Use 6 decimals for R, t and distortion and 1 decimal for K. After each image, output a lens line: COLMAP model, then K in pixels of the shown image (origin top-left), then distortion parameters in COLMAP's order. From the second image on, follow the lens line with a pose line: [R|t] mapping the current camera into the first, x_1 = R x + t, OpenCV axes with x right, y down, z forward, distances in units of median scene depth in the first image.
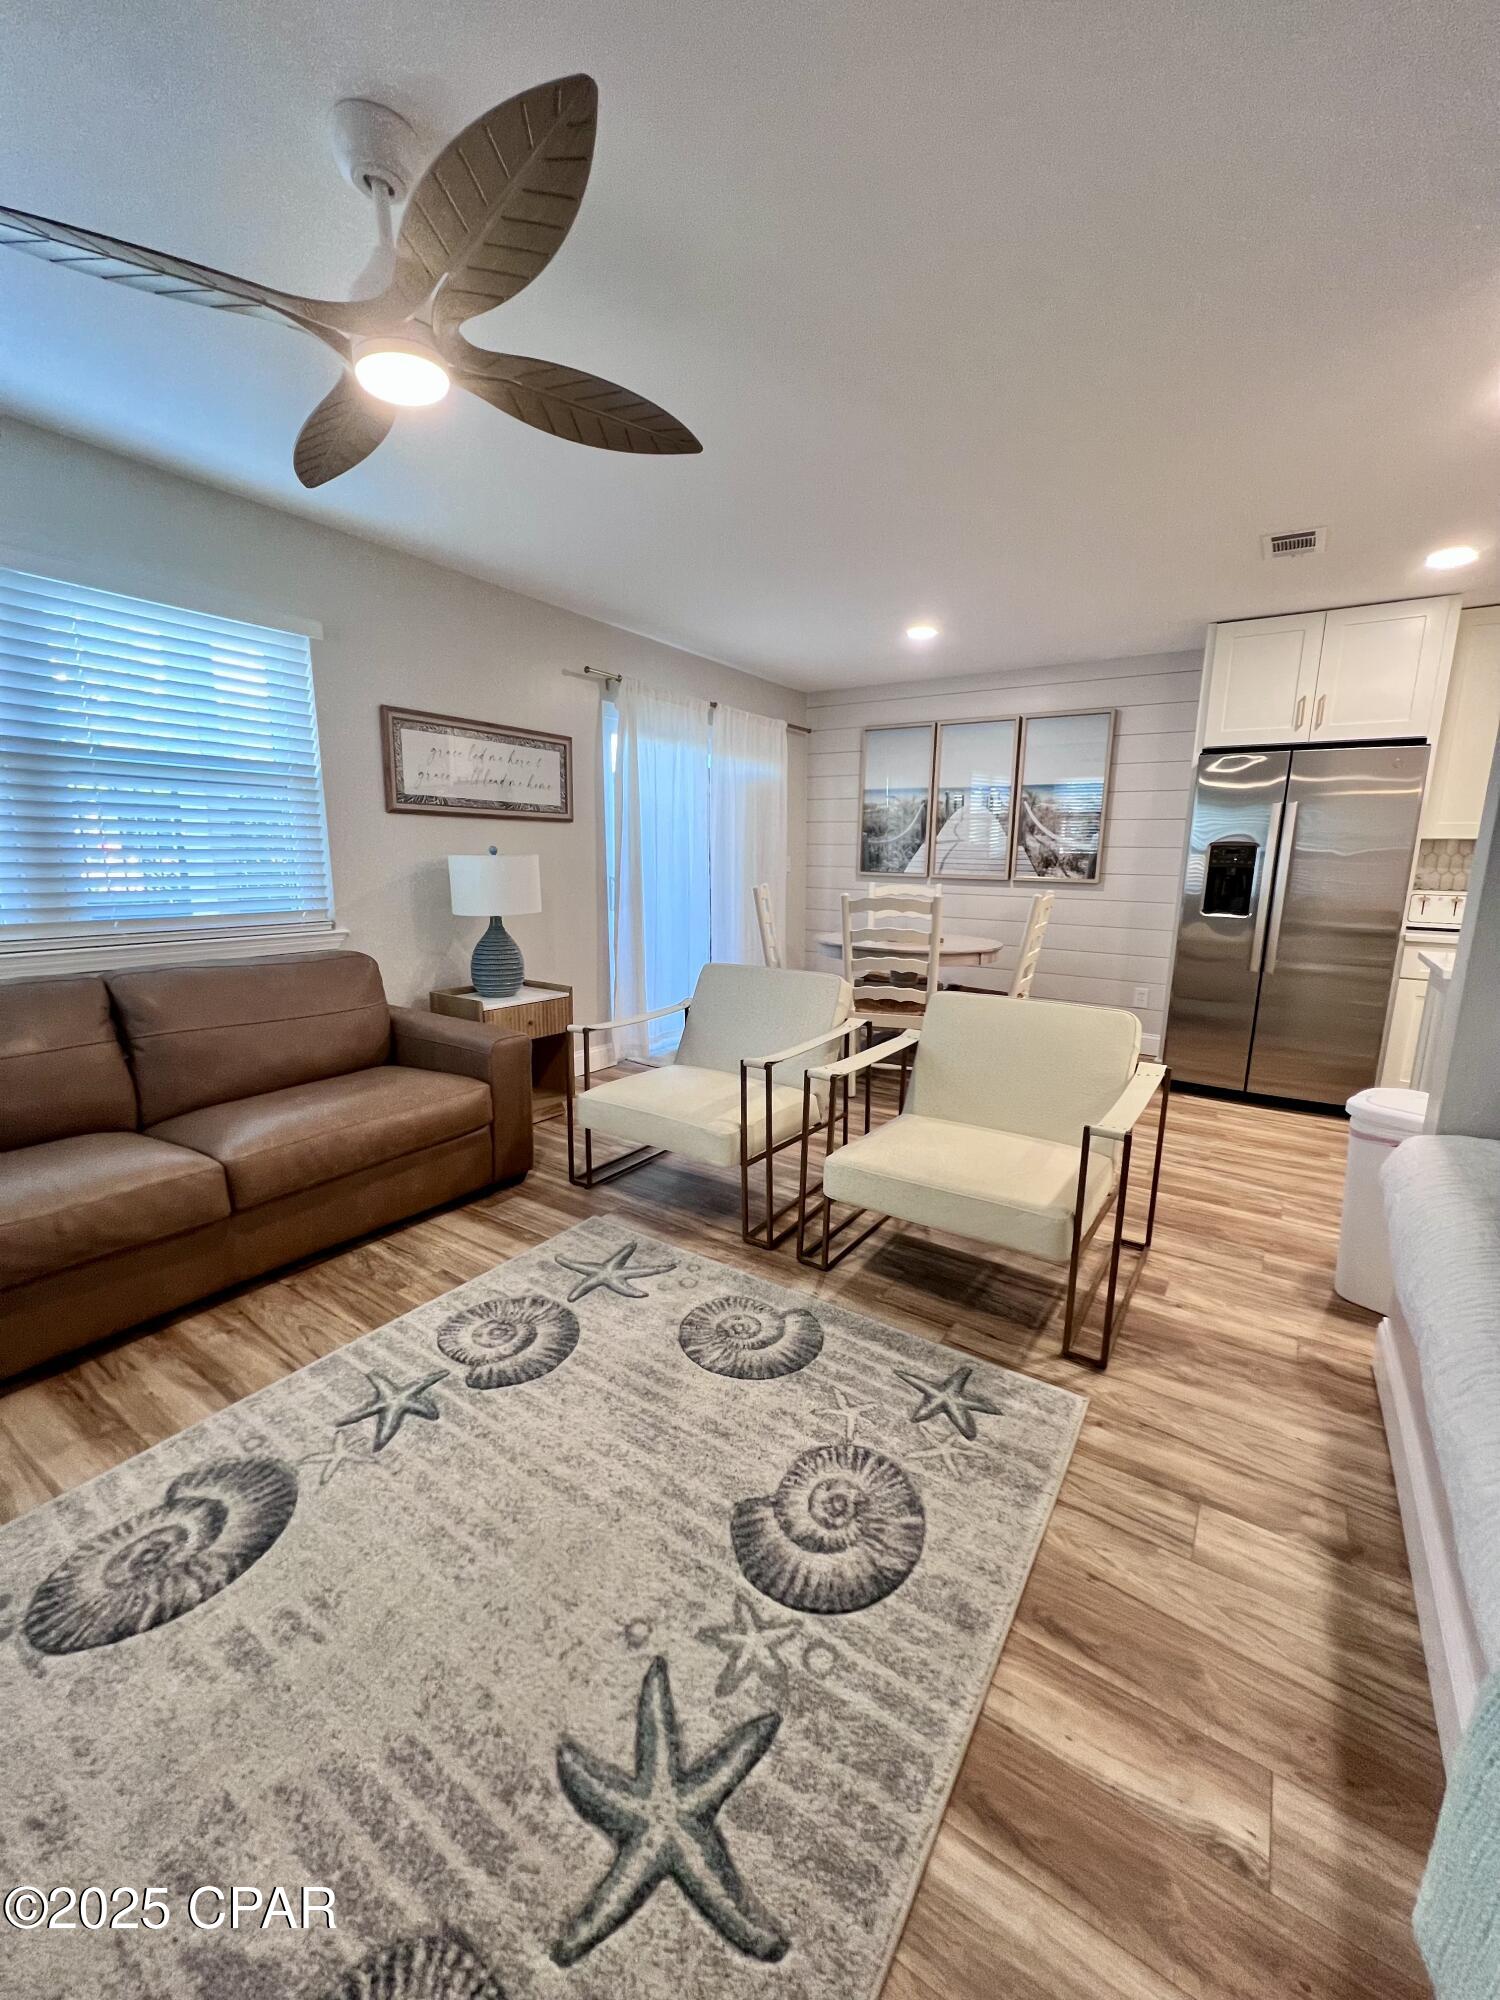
lens RADIAL K [[794.8, 0, 747.0], [0, 794.8, 1002.4], [0, 0, 1]] dist [-0.002389, 0.000871]
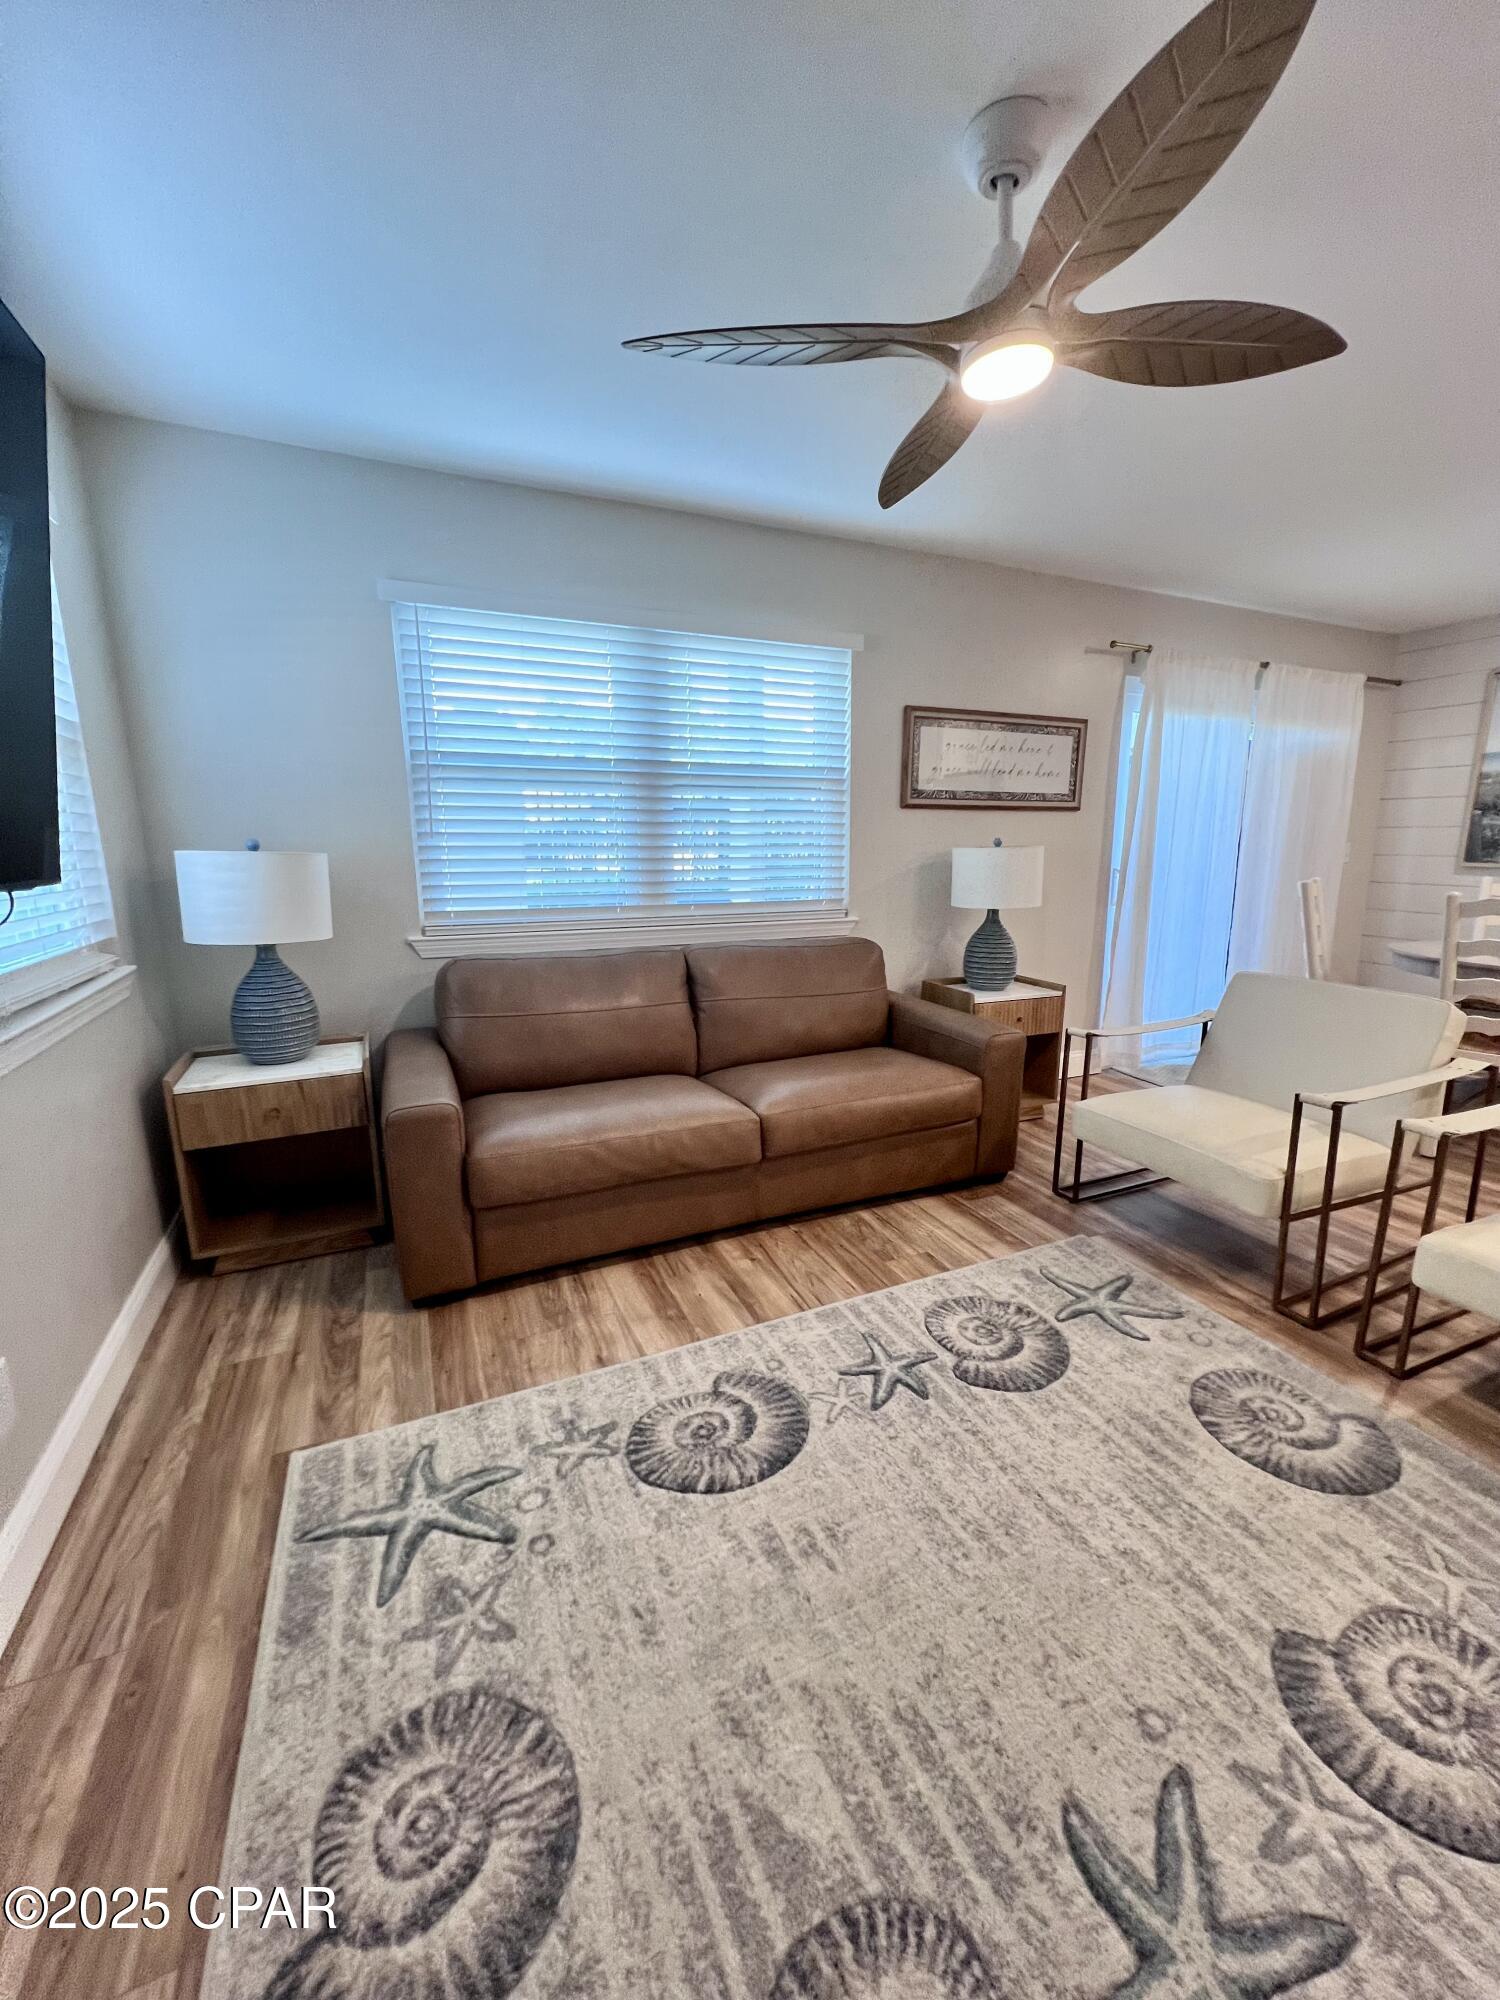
lens RADIAL K [[794.8, 0, 745.5], [0, 794.8, 1002.2], [0, 0, 1]] dist [-0.002389, 0.000871]
pose [[0.846545, 0.091270, -0.524434, -0.070701], [-0.084295, 0.995745, 0.037225, -0.005207], [0.525600, 0.012694, 0.850637, -0.006026]]
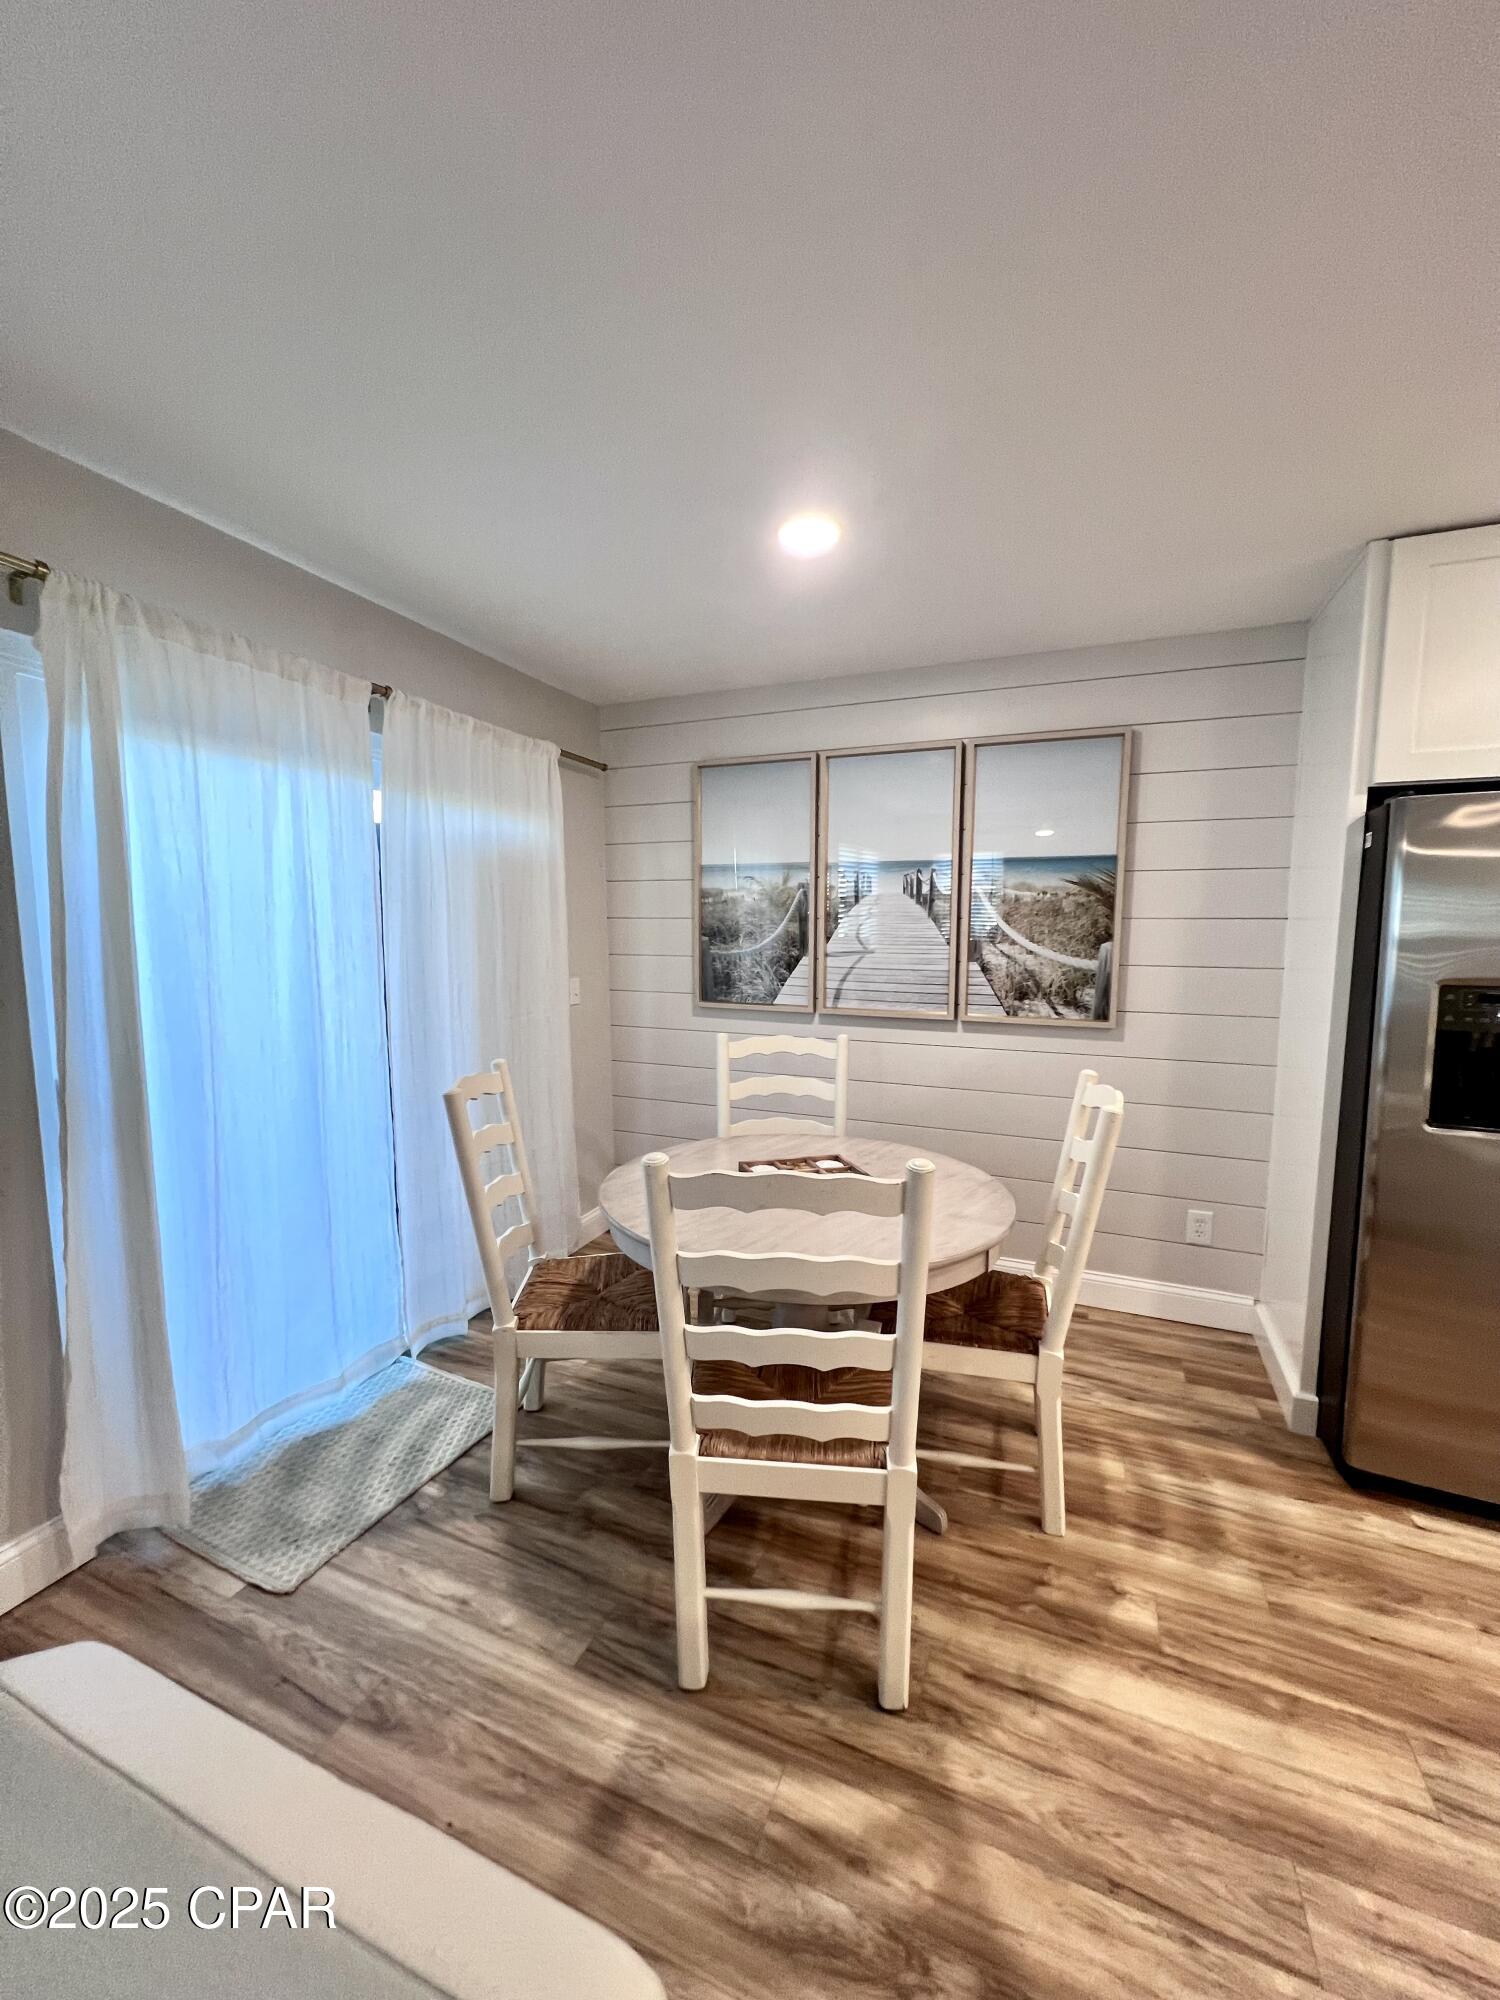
lens RADIAL K [[794.8, 0, 745.0], [0, 794.8, 1004.1], [0, 0, 1]] dist [-0.002389, 0.000871]
pose [[0.981233, -0.028438, 0.190717, 0.160202], [0.045639, 0.995213, -0.086414, -0.280200], [-0.187347, 0.093496, 0.977834, 1.059321]]
